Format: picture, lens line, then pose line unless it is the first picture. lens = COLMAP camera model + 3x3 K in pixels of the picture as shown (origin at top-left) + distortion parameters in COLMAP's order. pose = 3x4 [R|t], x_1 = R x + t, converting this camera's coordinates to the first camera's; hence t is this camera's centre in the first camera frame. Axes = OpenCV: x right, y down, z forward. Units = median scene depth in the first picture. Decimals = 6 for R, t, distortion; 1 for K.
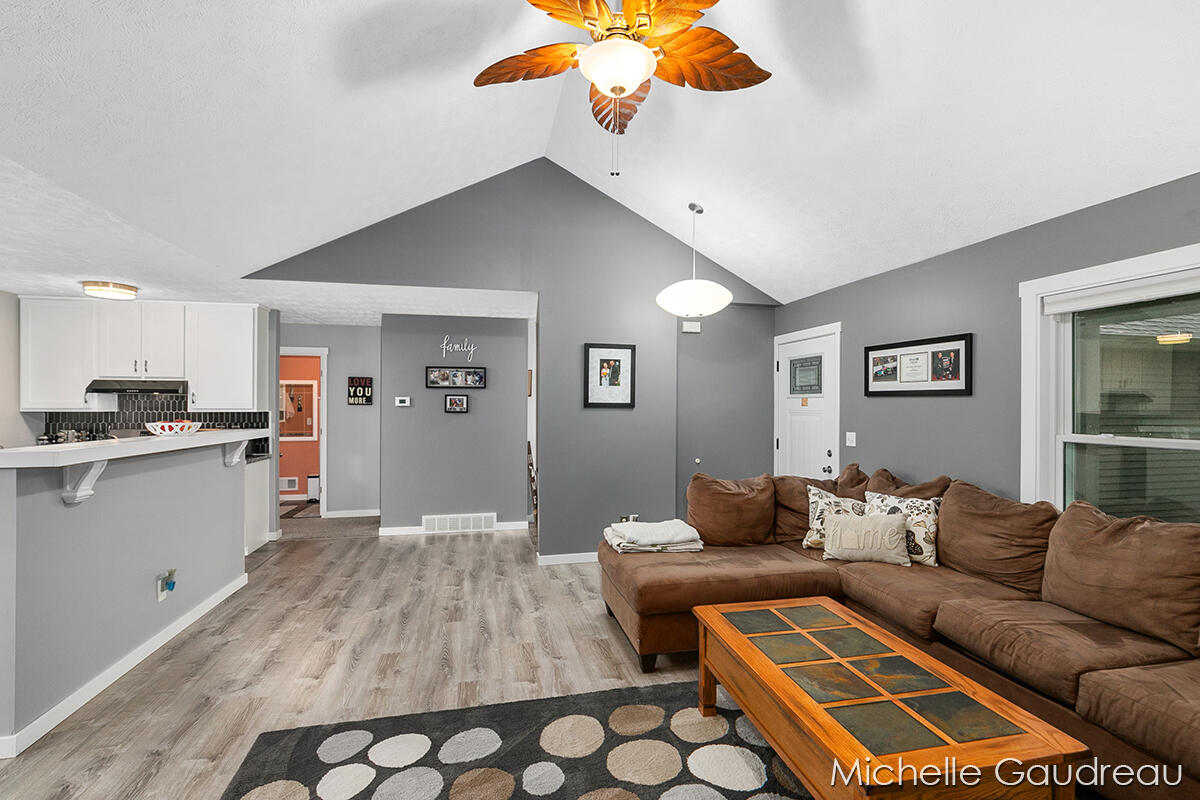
lens RADIAL K [[557.1, 0, 609.3], [0, 557.1, 395.1], [0, 0, 1]] dist [-0.007201, 0.000443]
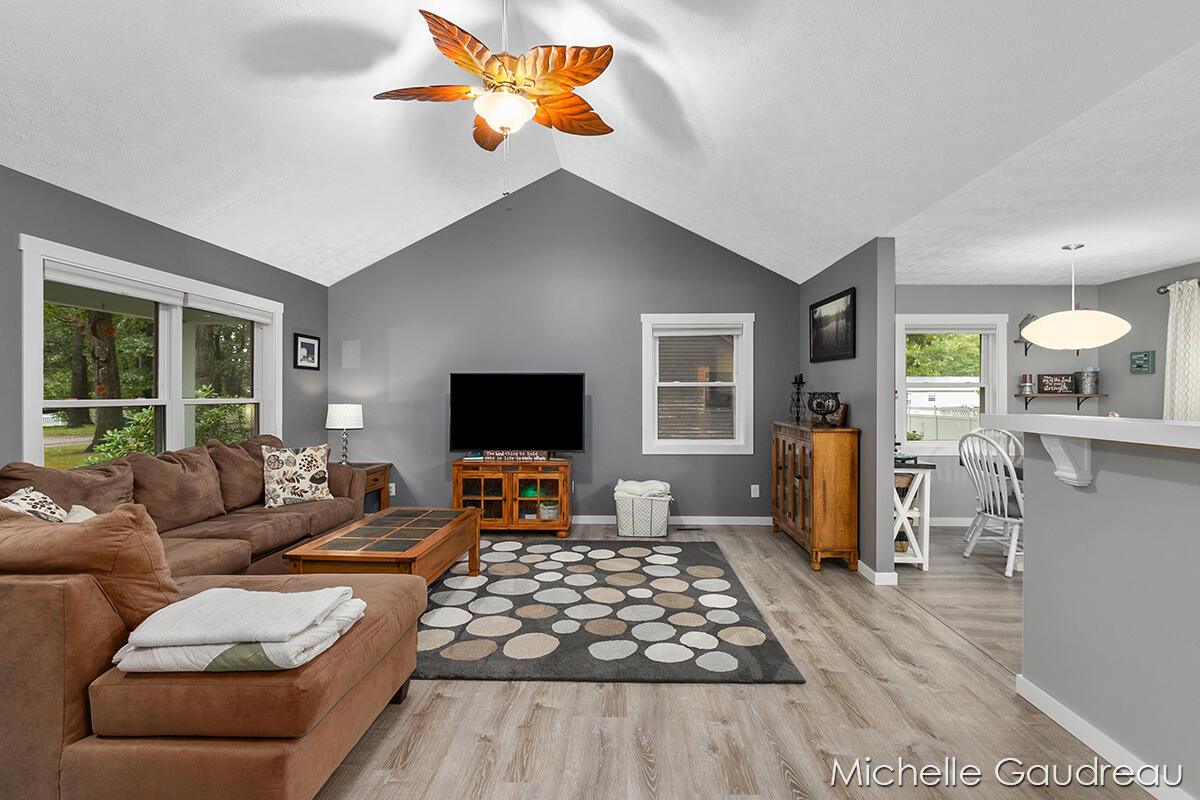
lens RADIAL K [[557.1, 0, 609.3], [0, 557.1, 395.1], [0, 0, 1]] dist [-0.007201, 0.000443]
pose [[-0.966088, -0.004319, 0.258177, -0.247332], [-0.008745, 0.999834, -0.015996, 0.038942], [-0.258065, -0.017711, -0.965965, 0.978097]]
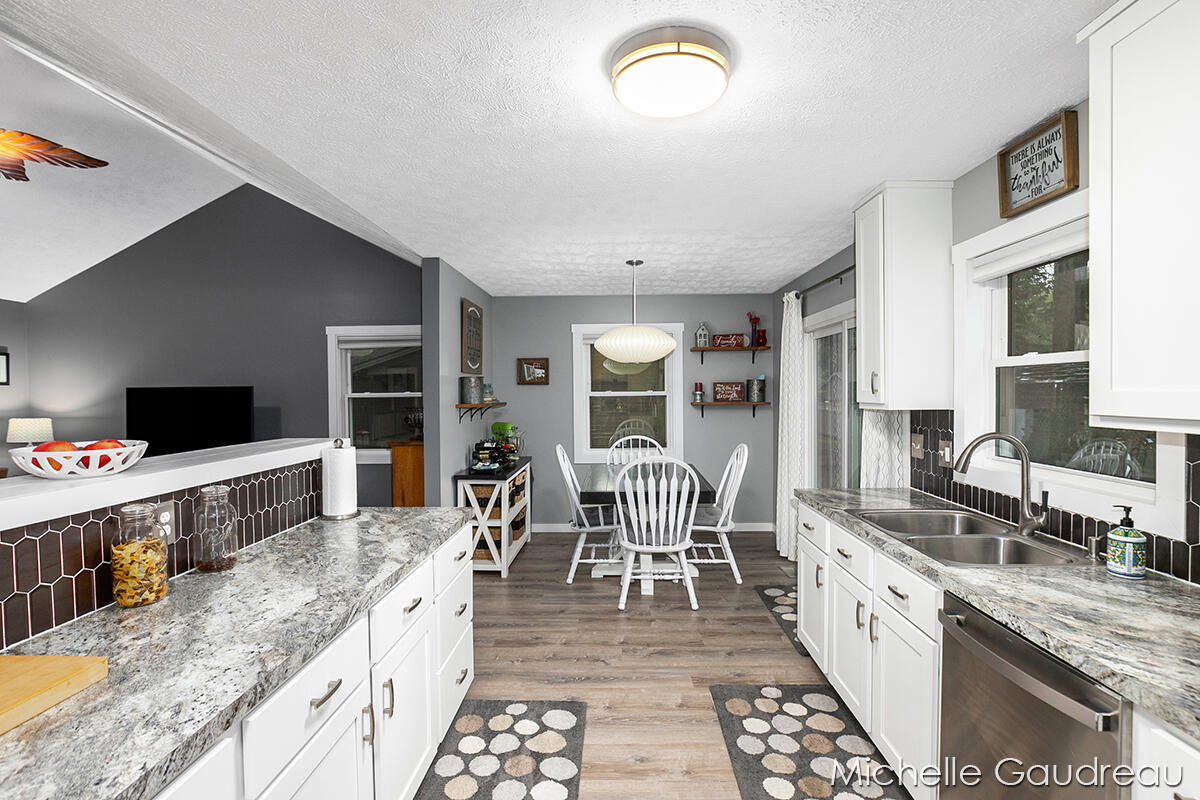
lens RADIAL K [[572.9, 0, 600.0], [0, 572.9, 400.0], [0, 0, 1]] dist [0.000353, 0.000125]
pose [[-0.967313, 0.000368, 0.253584, -0.836035], [0.000472, 1.000000, 0.000349, 0.008703], [-0.253584, 0.000457, -0.967313, 0.880962]]
